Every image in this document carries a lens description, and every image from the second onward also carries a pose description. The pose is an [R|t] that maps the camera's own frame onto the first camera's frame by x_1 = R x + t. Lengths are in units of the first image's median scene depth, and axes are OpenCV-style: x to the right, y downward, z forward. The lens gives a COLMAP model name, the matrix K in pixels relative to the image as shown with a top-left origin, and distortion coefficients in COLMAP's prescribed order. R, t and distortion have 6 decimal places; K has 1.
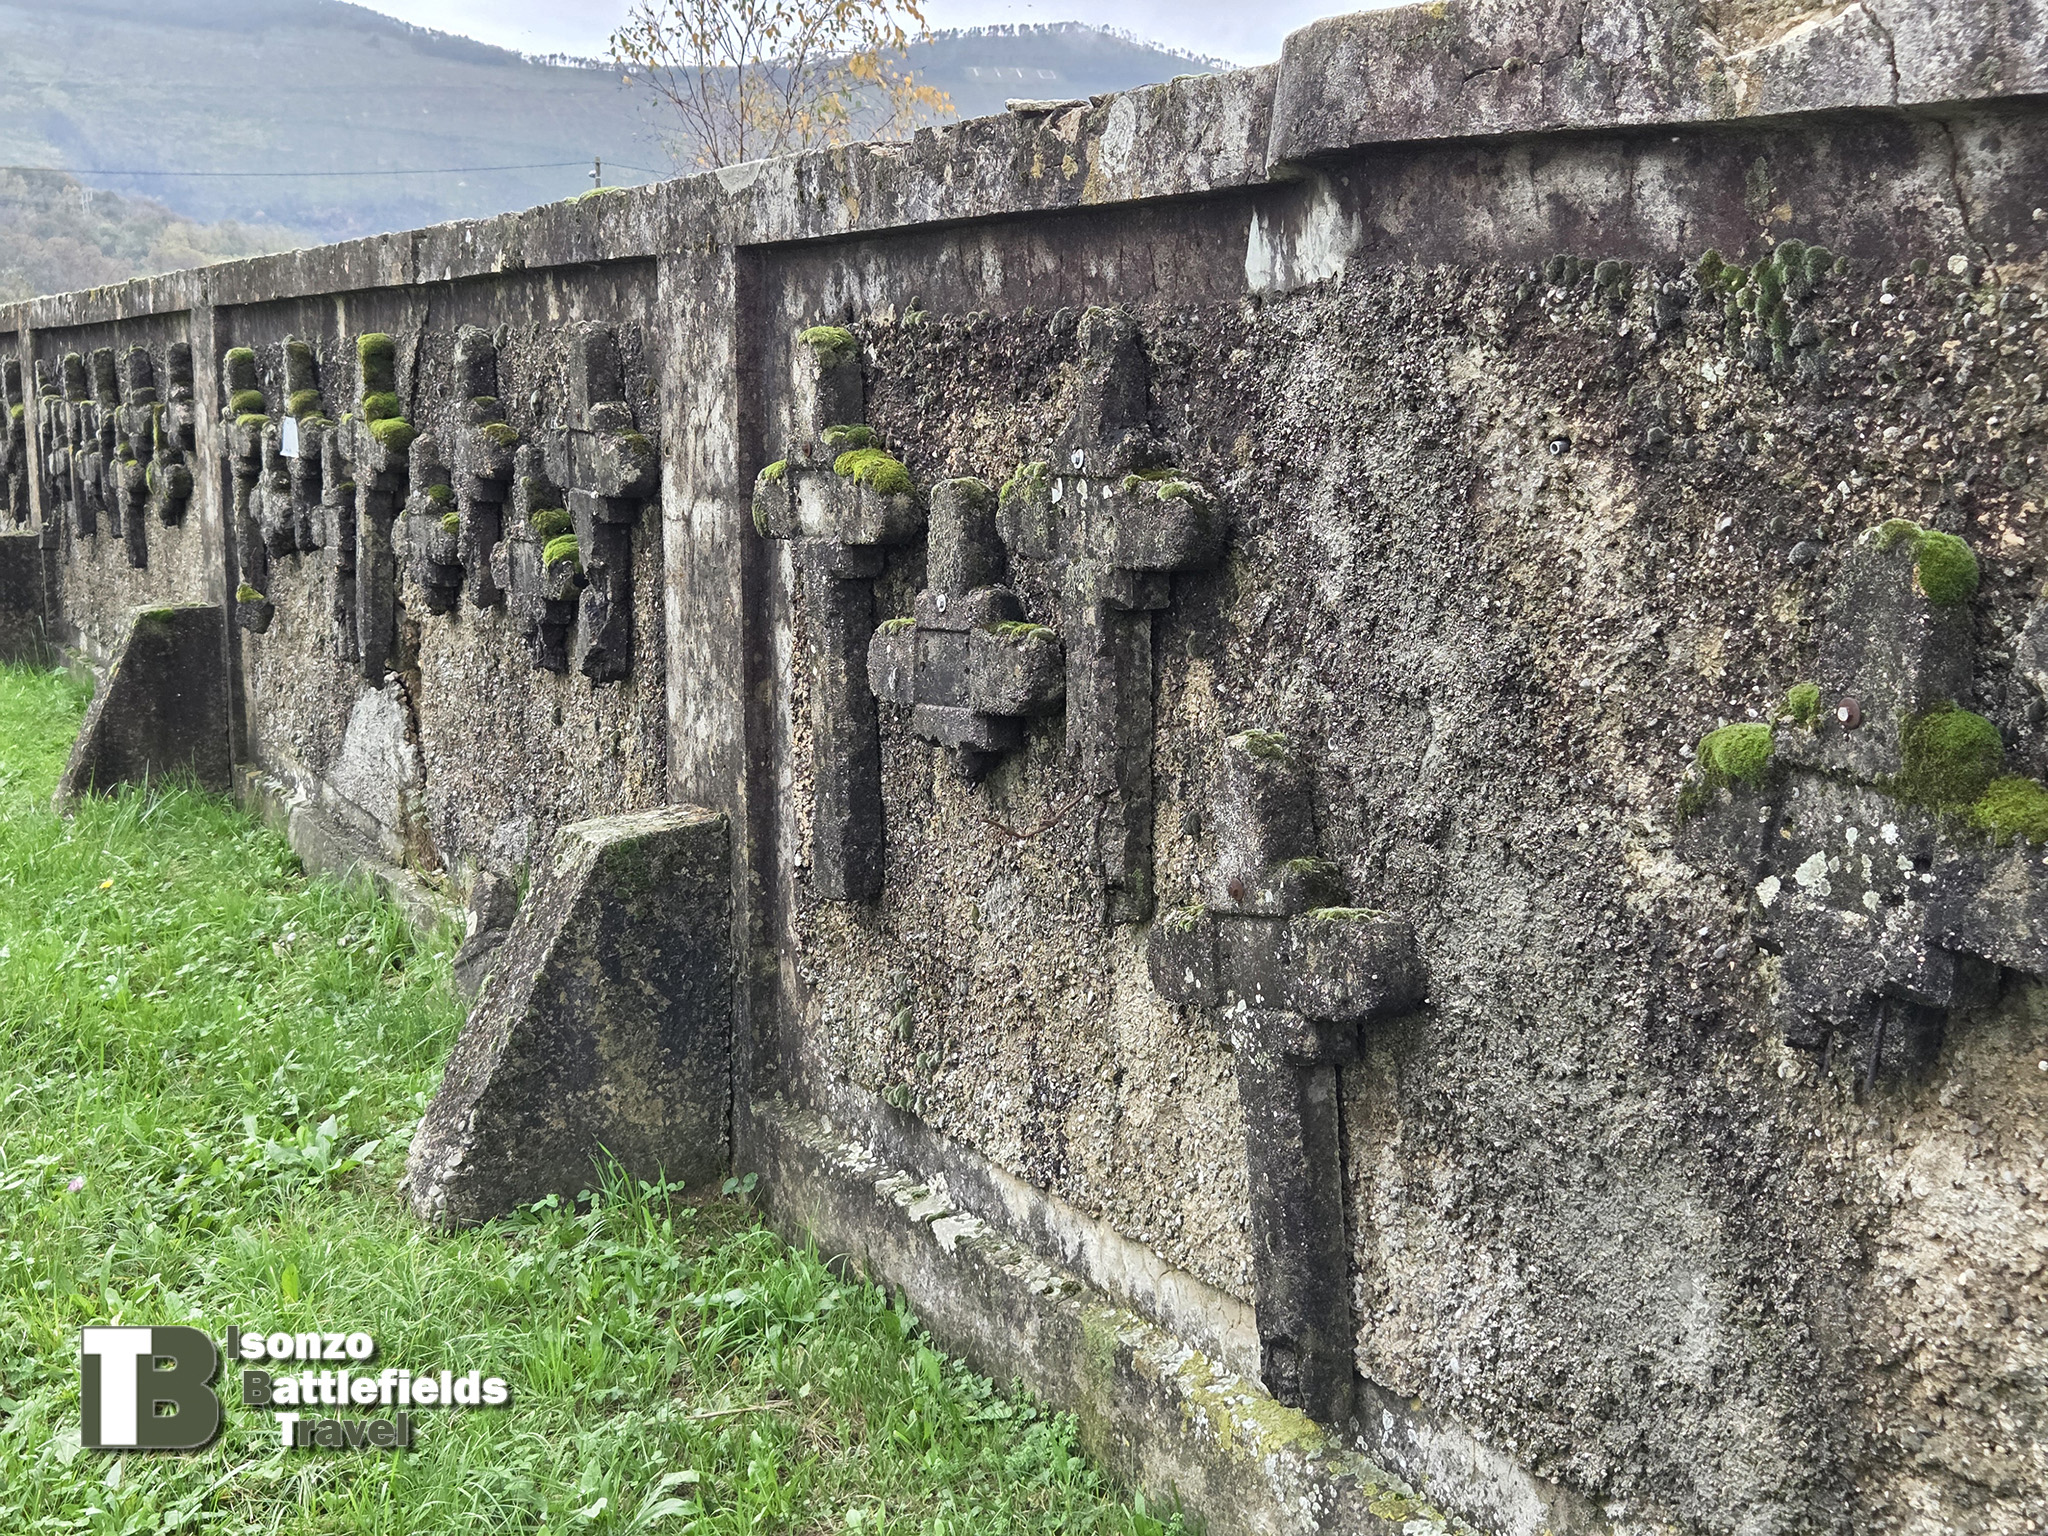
lens RADIAL K [[2724.8, 0, 1024.0], [0, 2724.8, 768.0], [0, 0, 1]] dist [0.081227, -0.044525]
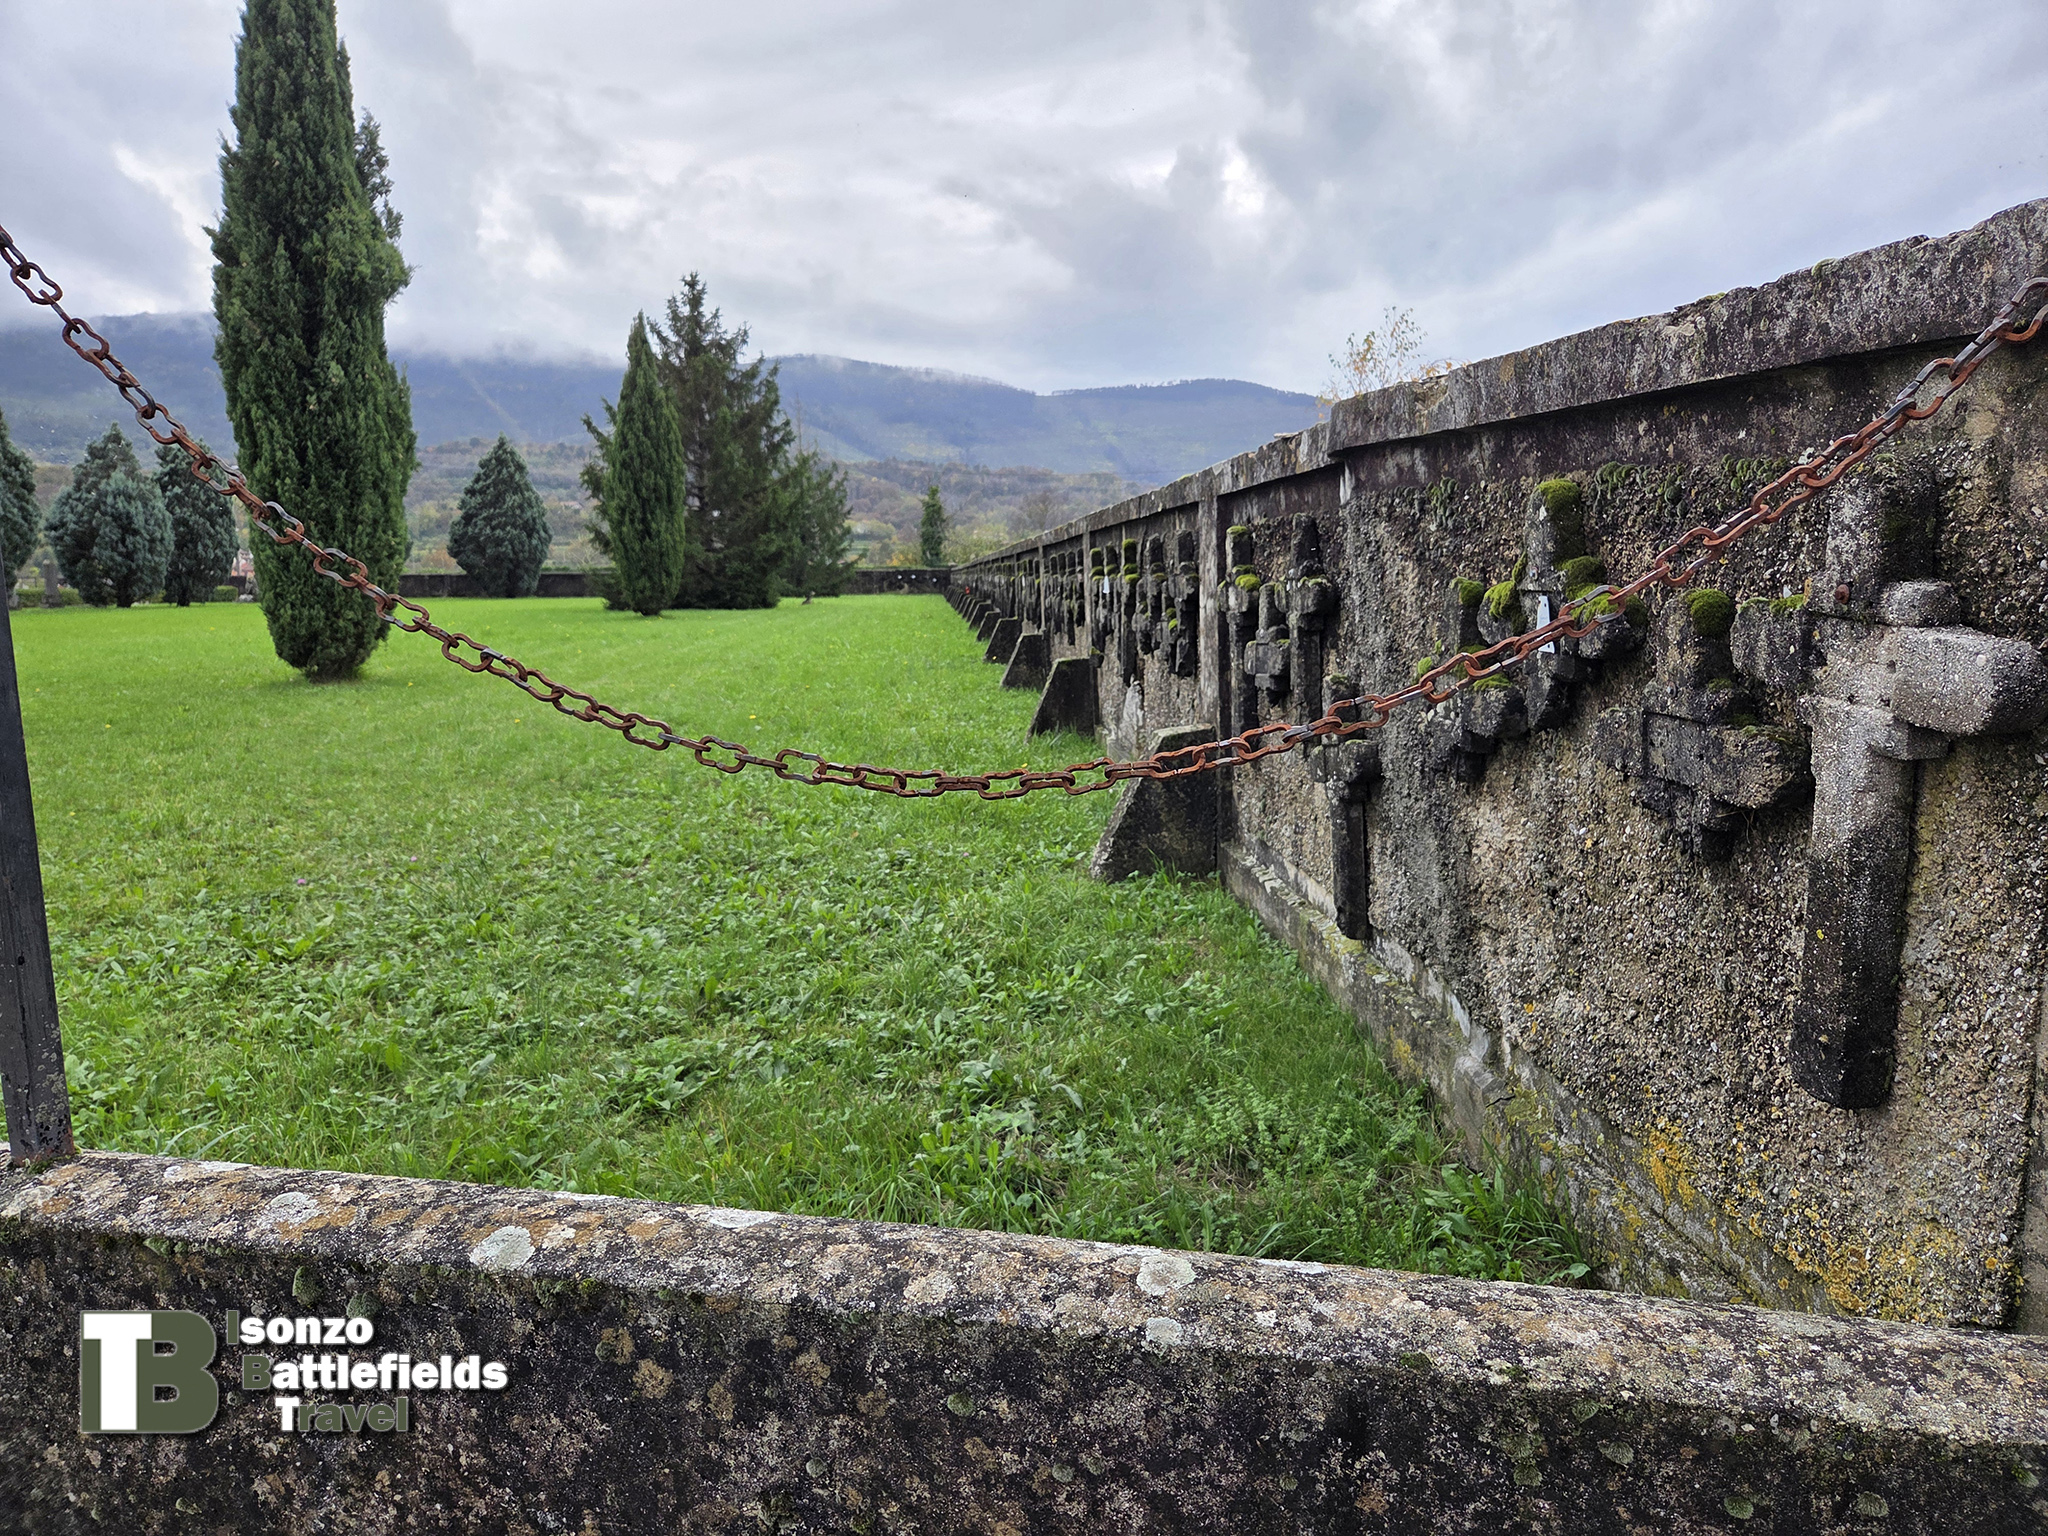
lens RADIAL K [[1374.5, 0, 1024.0], [0, 1374.5, 768.0], [0, 0, 1]] dist [0.080784, -0.080330]
pose [[0.921632, 0.024981, -0.387261, 0.252015], [-0.022855, 0.999688, 0.010094, 0.054170], [0.387392, -0.000452, 0.921915, -0.255565]]
